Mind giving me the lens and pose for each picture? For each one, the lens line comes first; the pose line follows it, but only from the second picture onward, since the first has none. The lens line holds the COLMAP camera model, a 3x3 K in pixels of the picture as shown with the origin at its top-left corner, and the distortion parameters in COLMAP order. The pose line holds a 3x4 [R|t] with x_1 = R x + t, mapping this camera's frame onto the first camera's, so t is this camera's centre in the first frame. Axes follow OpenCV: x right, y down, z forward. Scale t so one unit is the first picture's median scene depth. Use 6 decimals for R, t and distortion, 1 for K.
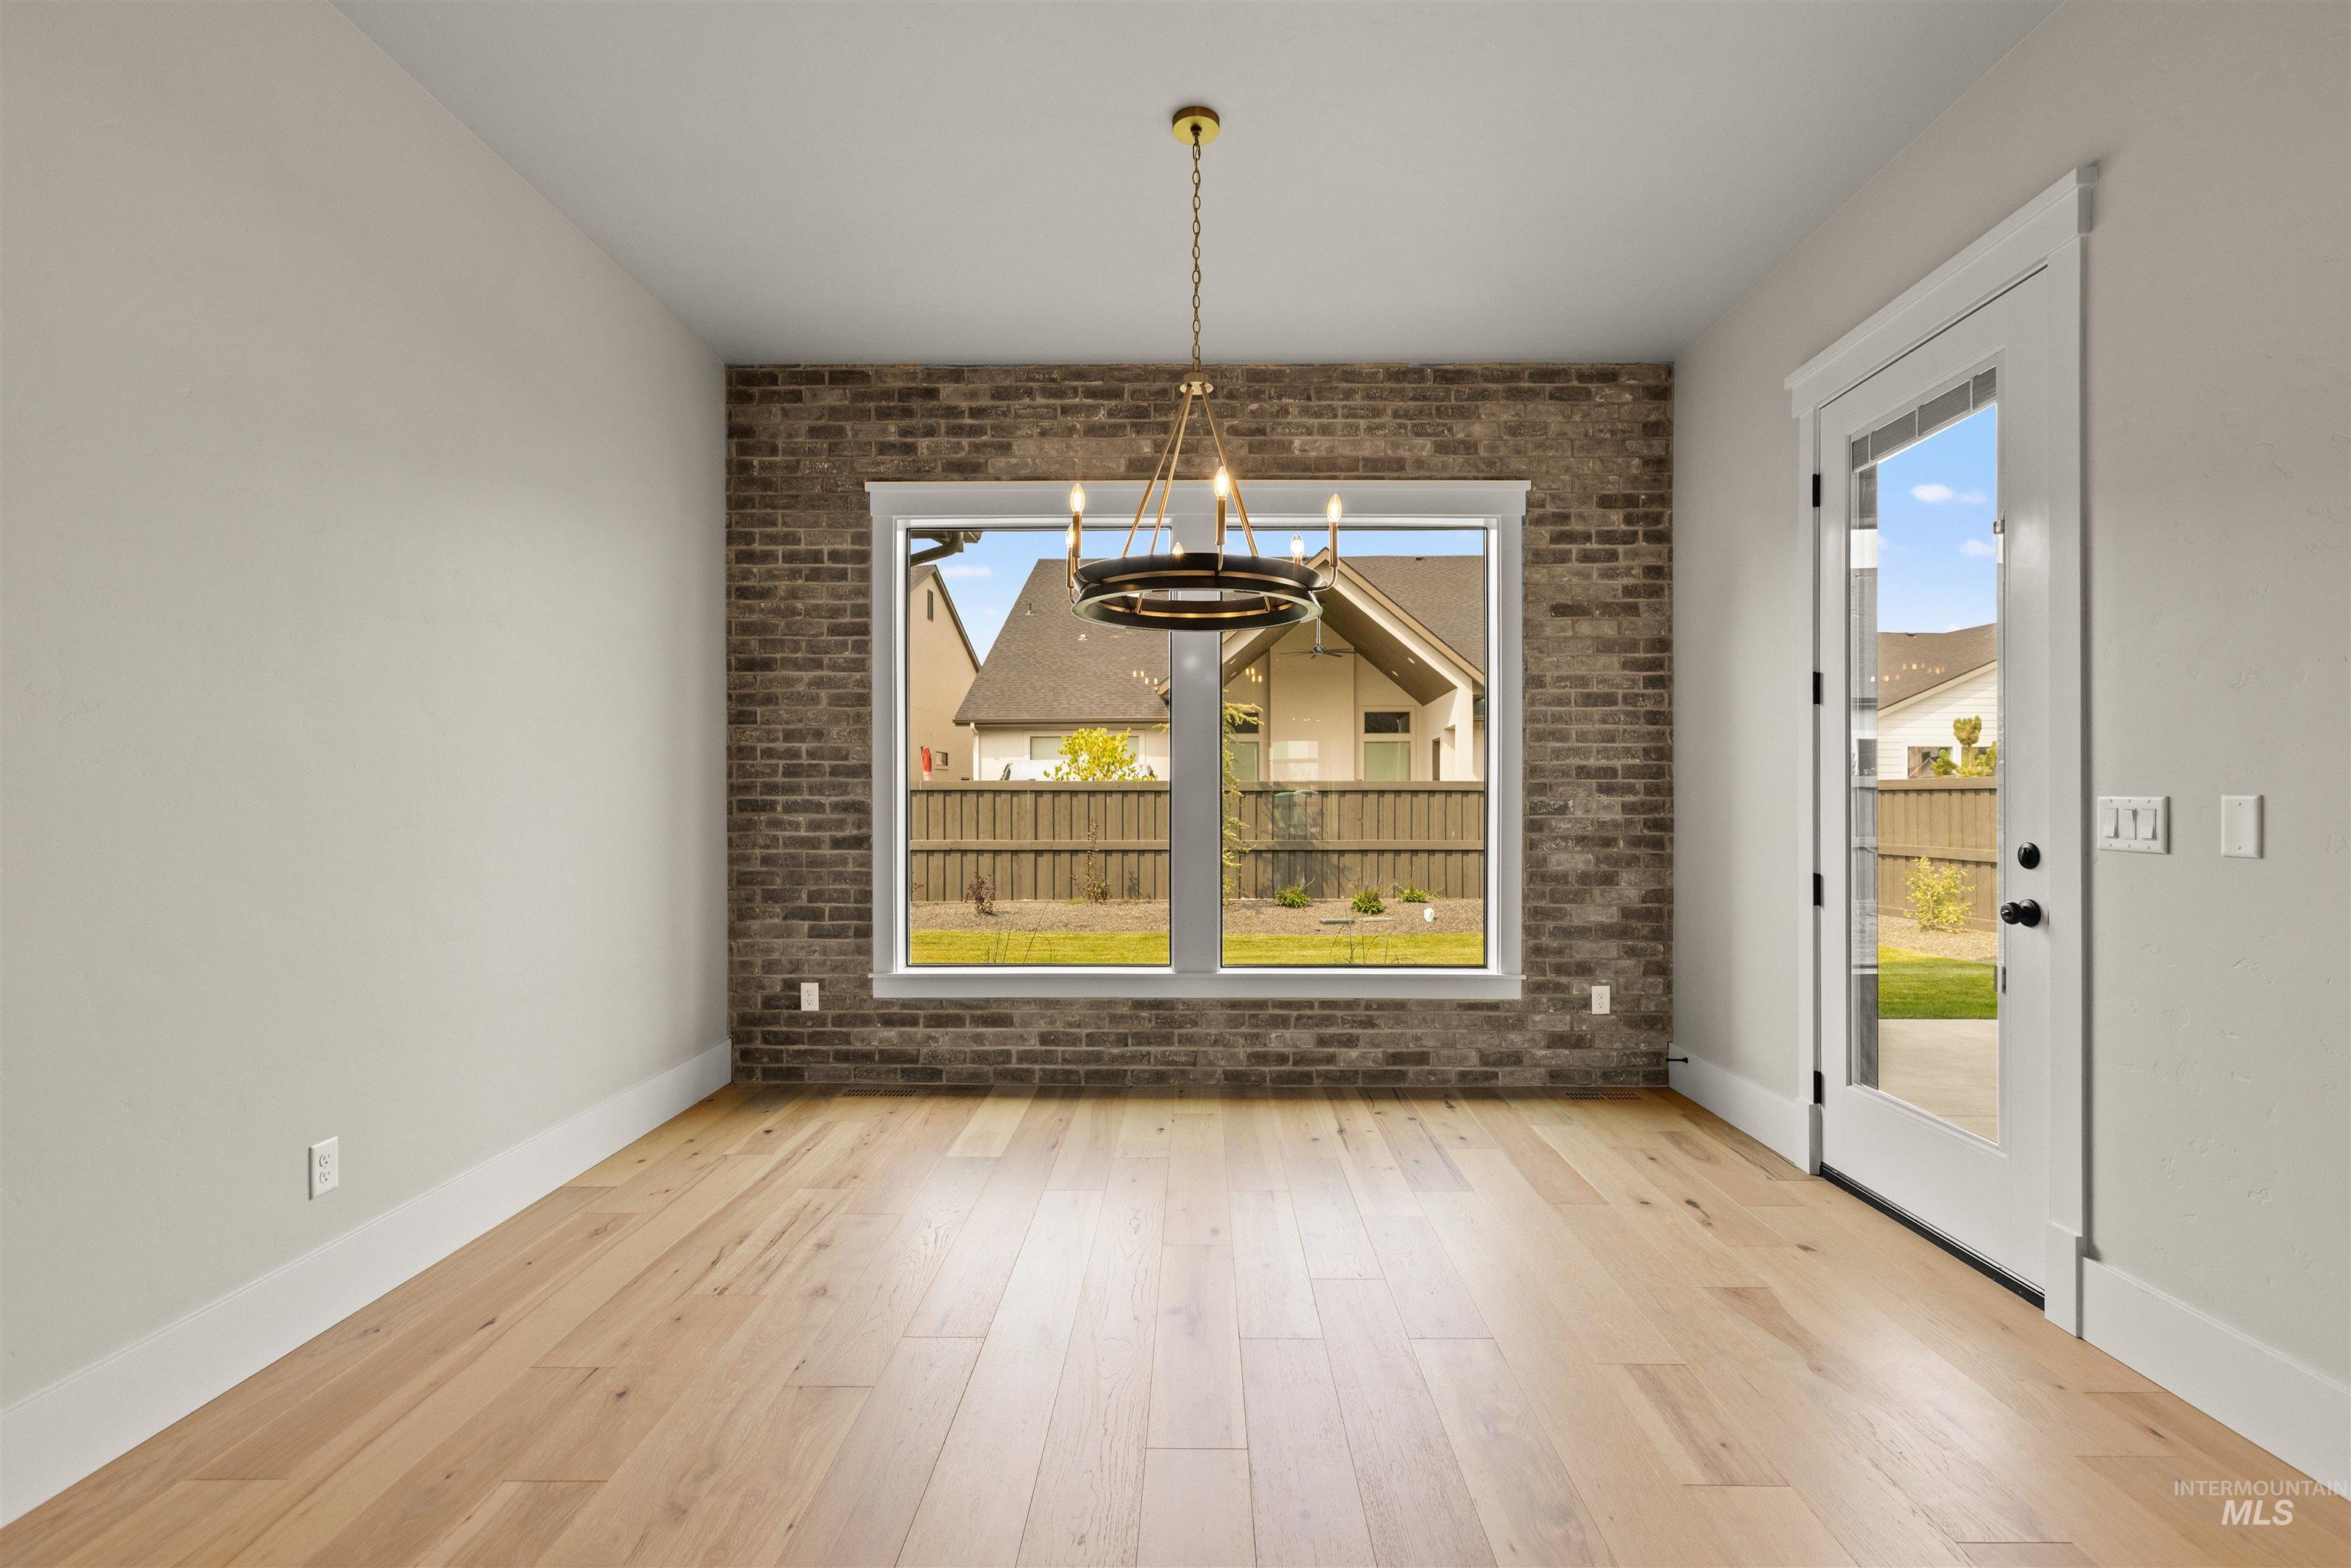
lens RADIAL K [[1043.6, 0, 1197.4], [0, 1043.6, 798.0], [0, 0, 1]] dist [0.001744, 0.000192]
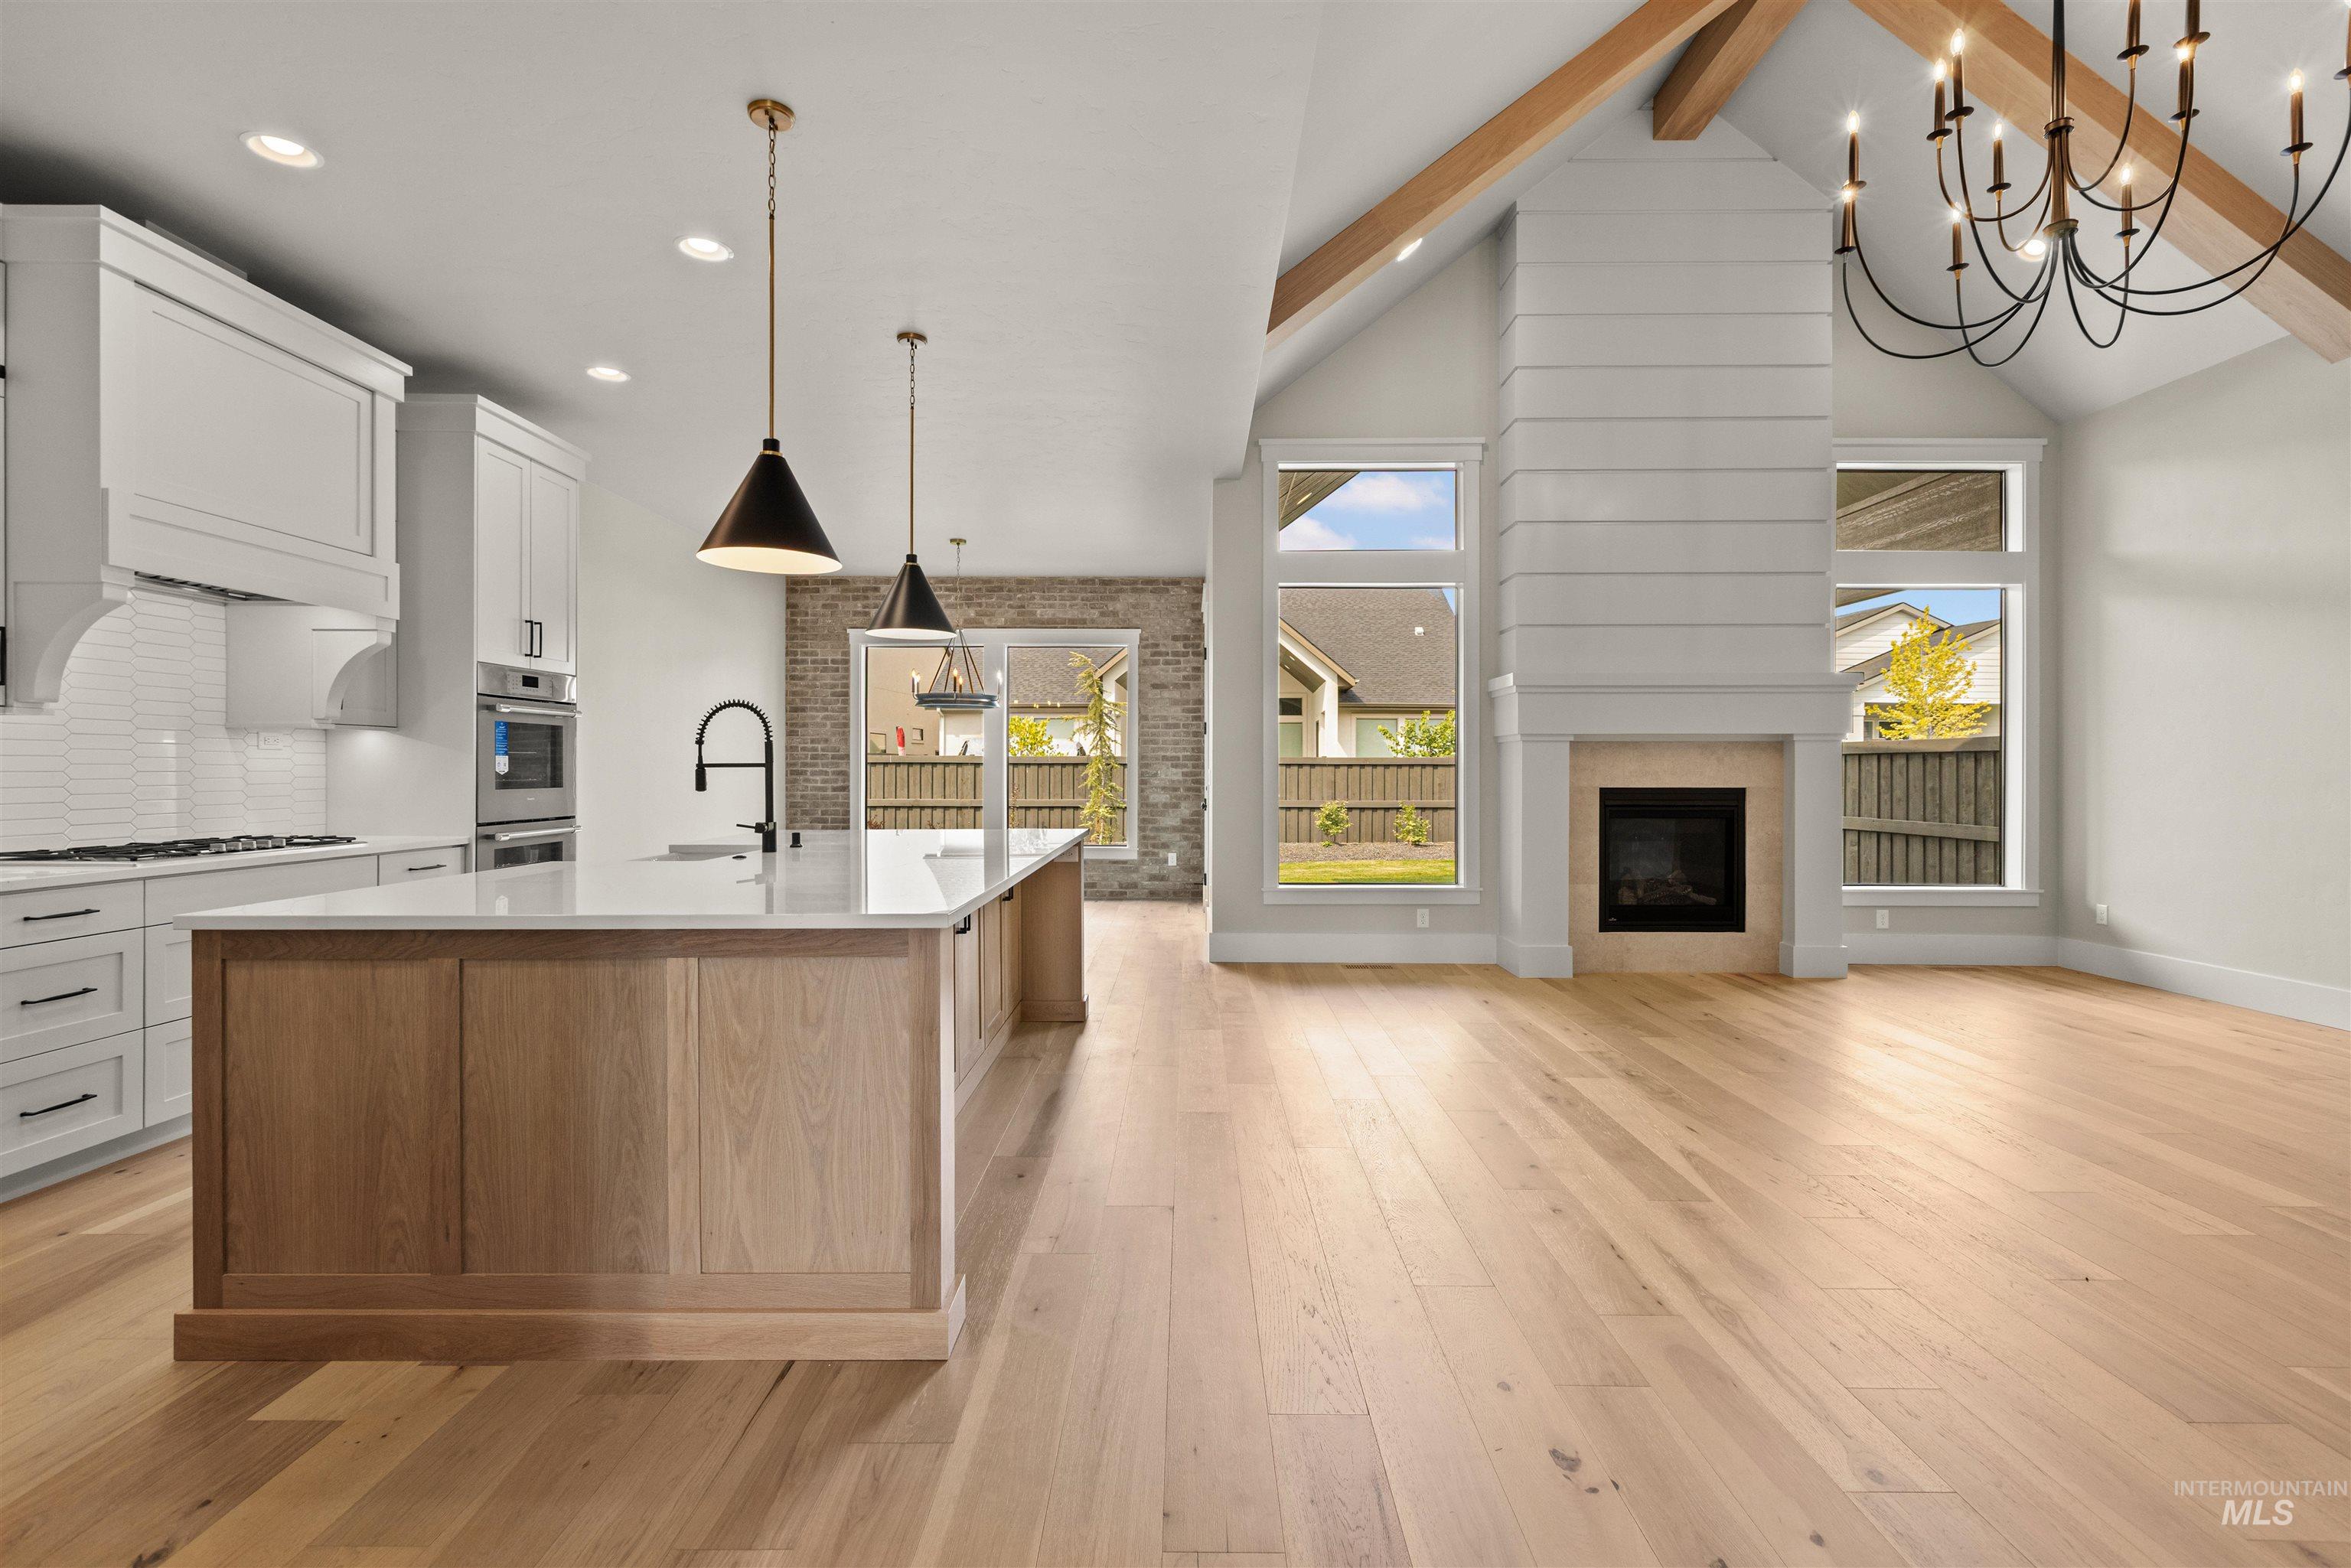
lens RADIAL K [[1068.3, 0, 1196.7], [0, 1068.3, 773.9], [0, 0, 1]] dist [0.000261, 0.001487]
pose [[0.999996, 0.002818, 0.000582, 0.434916], [-0.002821, 0.999985, 0.004655, -0.001872], [-0.000569, -0.004657, 0.999989, -1.304759]]
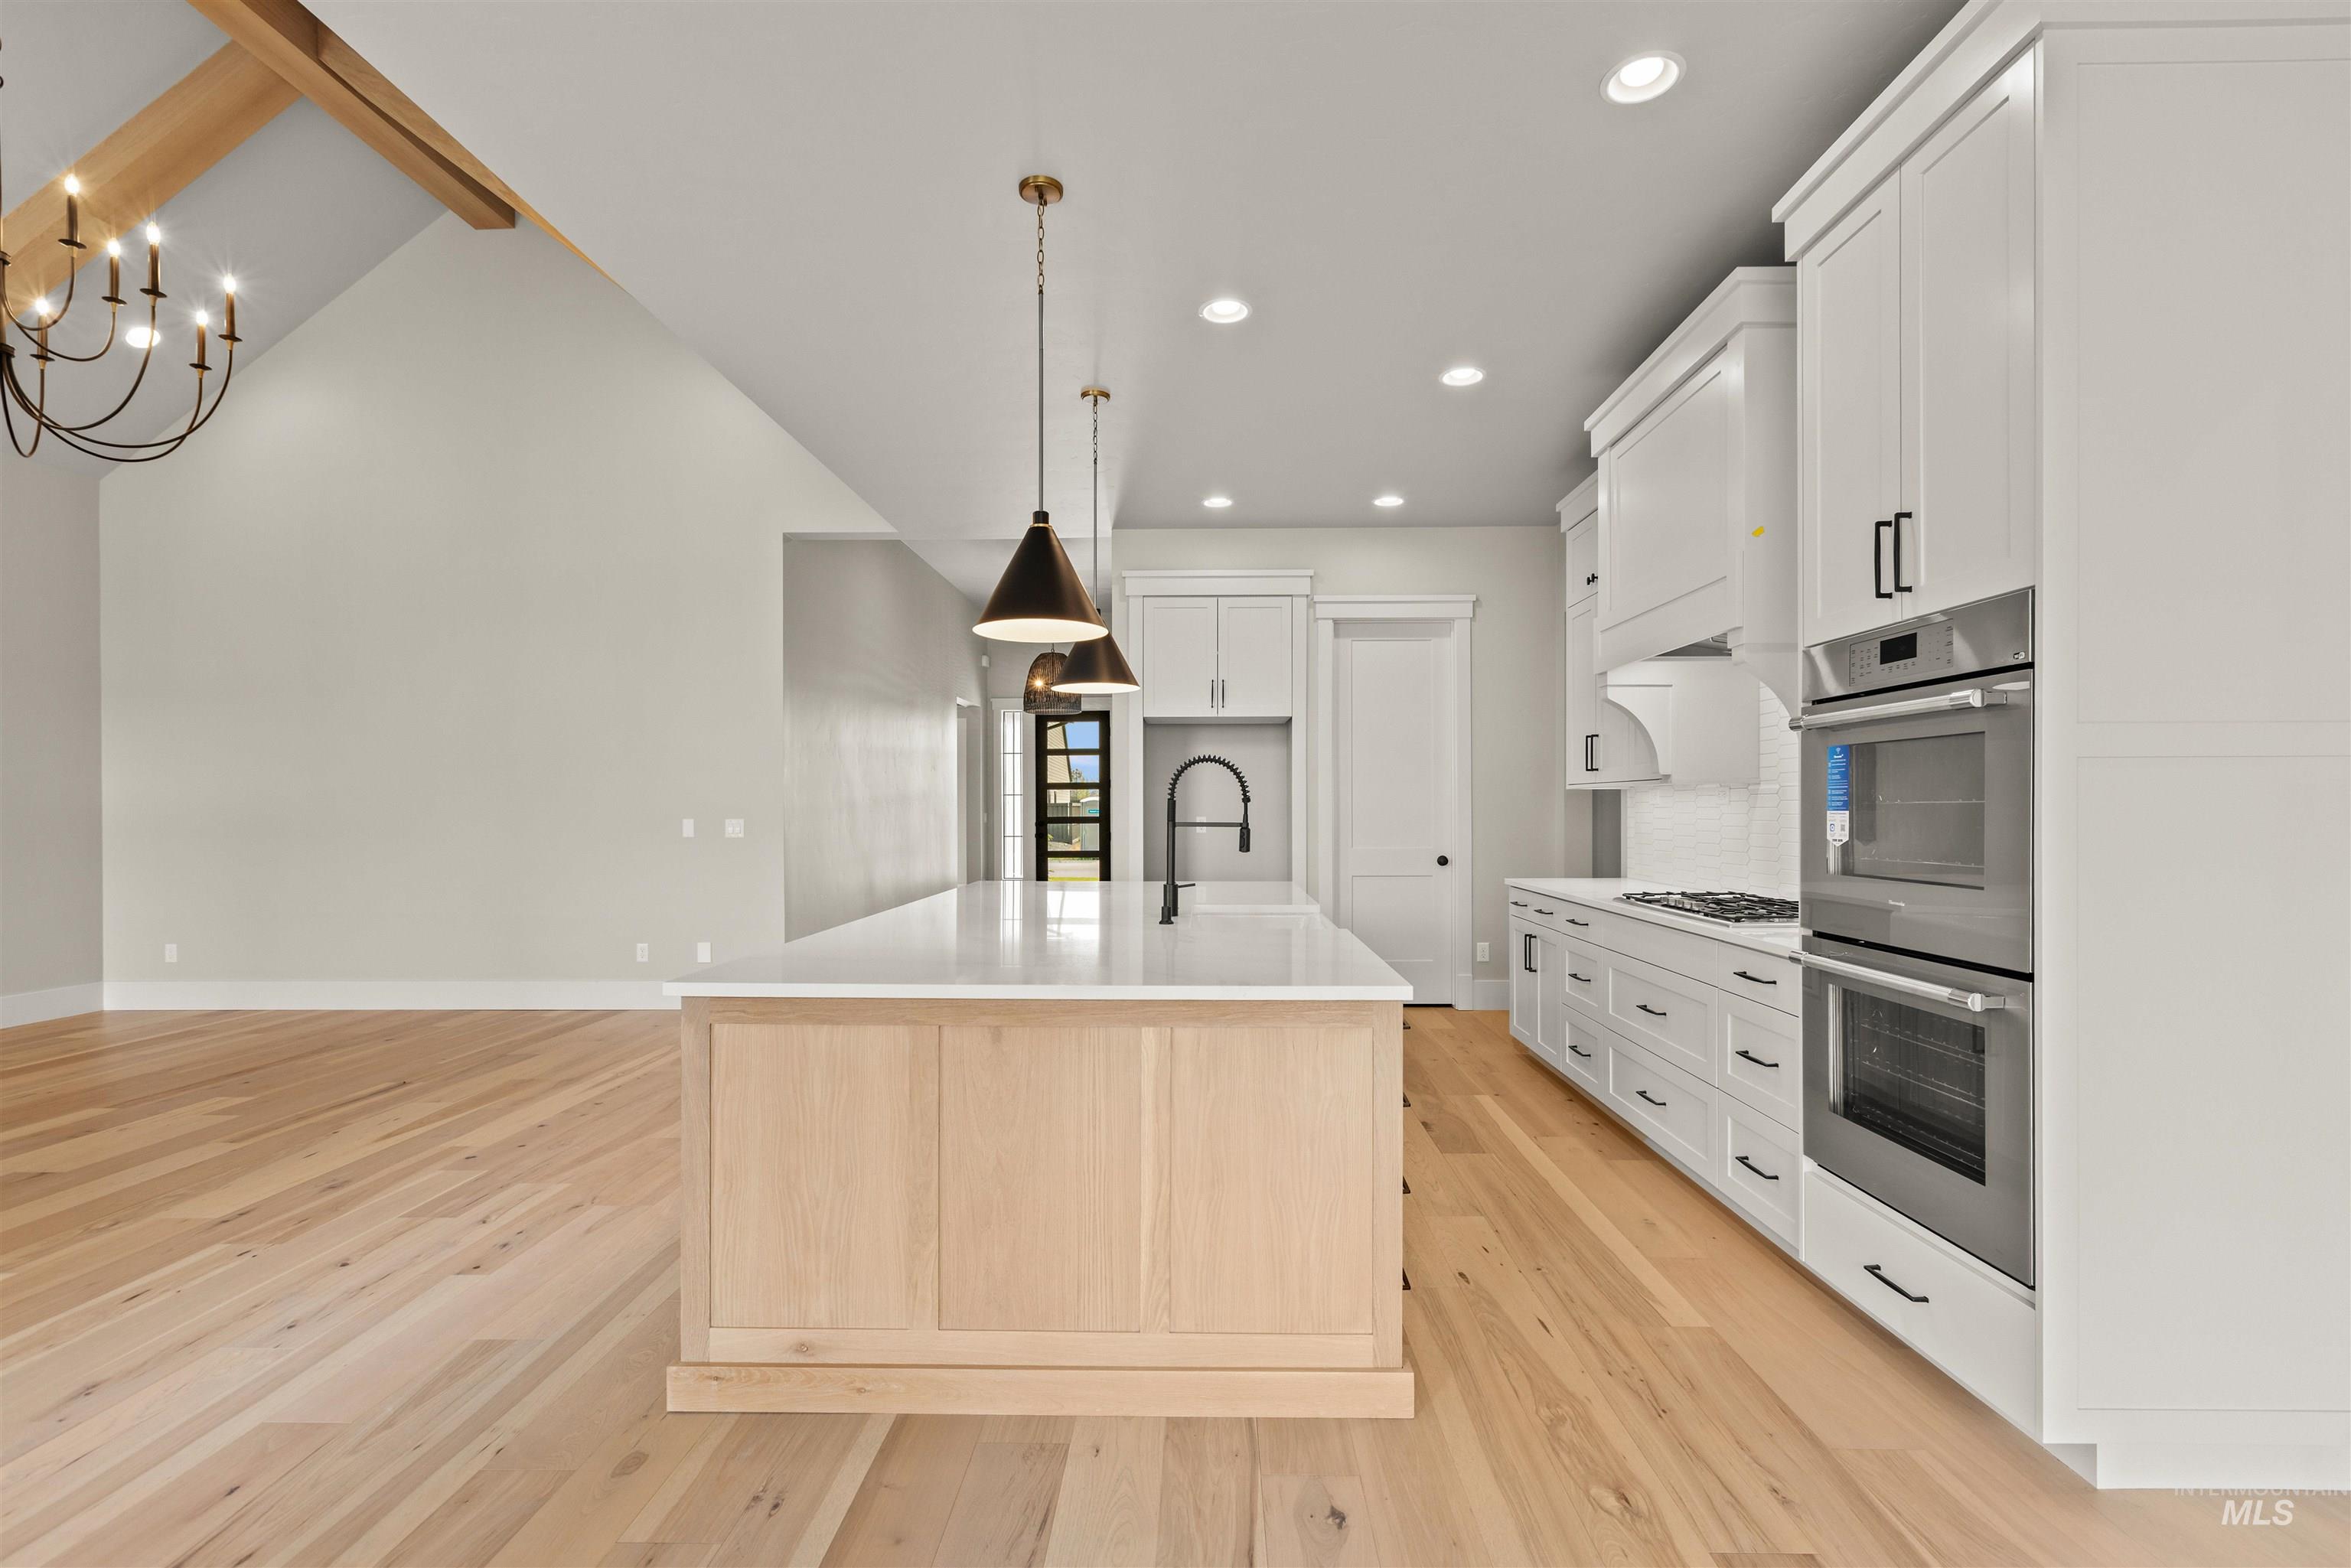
lens RADIAL K [[1068.3, 0, 1223.3], [0, 1068.3, 794.5], [0, 0, 1]] dist [0.000261, 0.001487]
pose [[-0.999877, 0.005595, 0.014681, 0.032536], [0.005474, 0.999951, -0.008294, -0.019849], [-0.014727, -0.008212, -0.999858, 0.436741]]
